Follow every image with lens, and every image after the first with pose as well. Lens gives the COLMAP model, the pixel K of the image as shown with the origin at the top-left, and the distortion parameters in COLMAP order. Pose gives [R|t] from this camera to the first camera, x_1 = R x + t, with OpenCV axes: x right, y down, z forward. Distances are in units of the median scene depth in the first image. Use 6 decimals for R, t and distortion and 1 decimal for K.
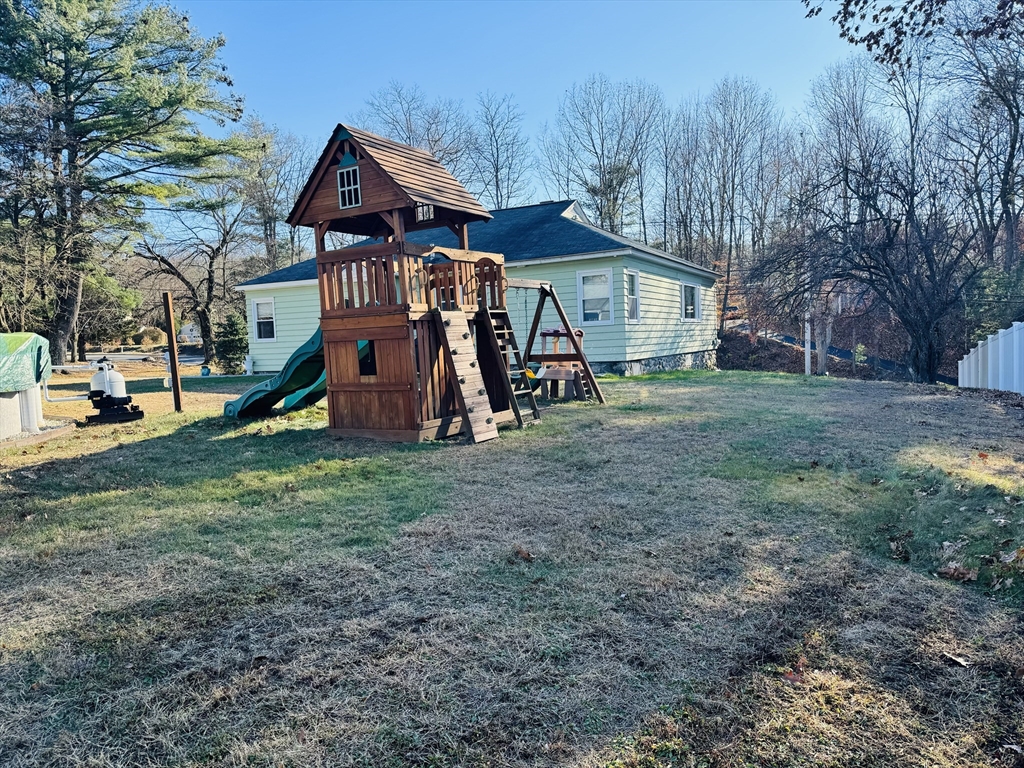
lens RADIAL K [[710.1, 0, 512.0], [0, 710.1, 384.0], [0, 0, 1]] dist [0.147713, -0.318170]
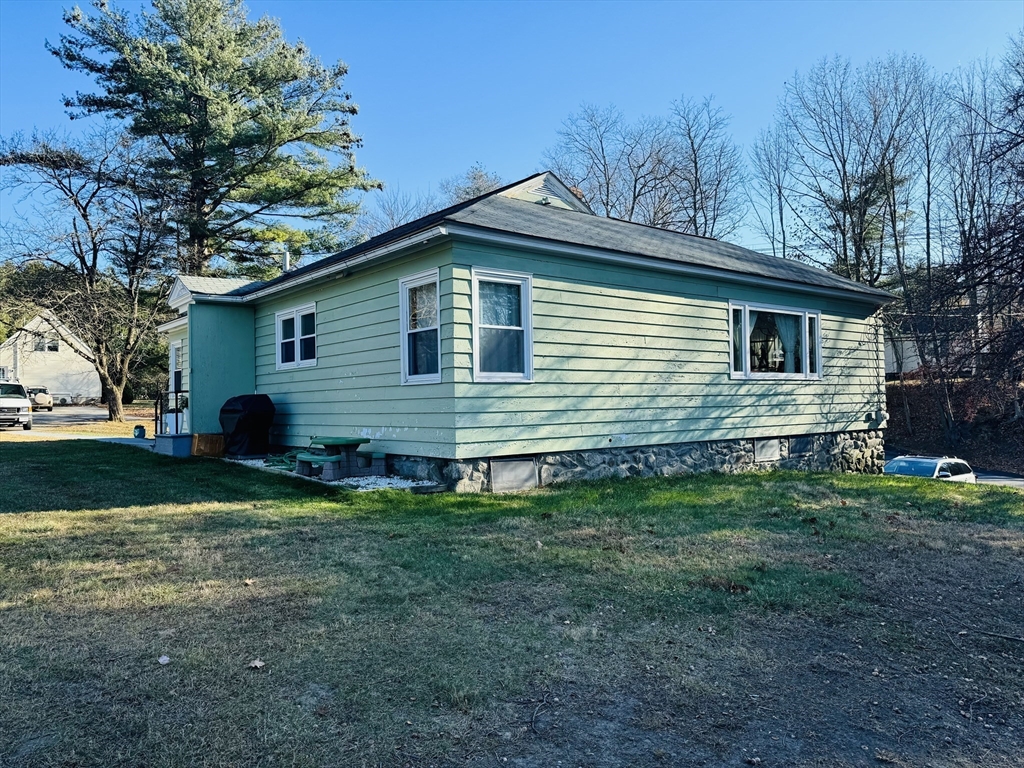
lens RADIAL K [[710.1, 0, 512.0], [0, 710.1, 384.0], [0, 0, 1]] dist [0.147713, -0.318170]
pose [[0.914530, 0.018914, -0.404076, 0.285930], [-0.047303, 0.997054, -0.060388, -0.041438], [0.401743, 0.074341, 0.912730, 0.430525]]
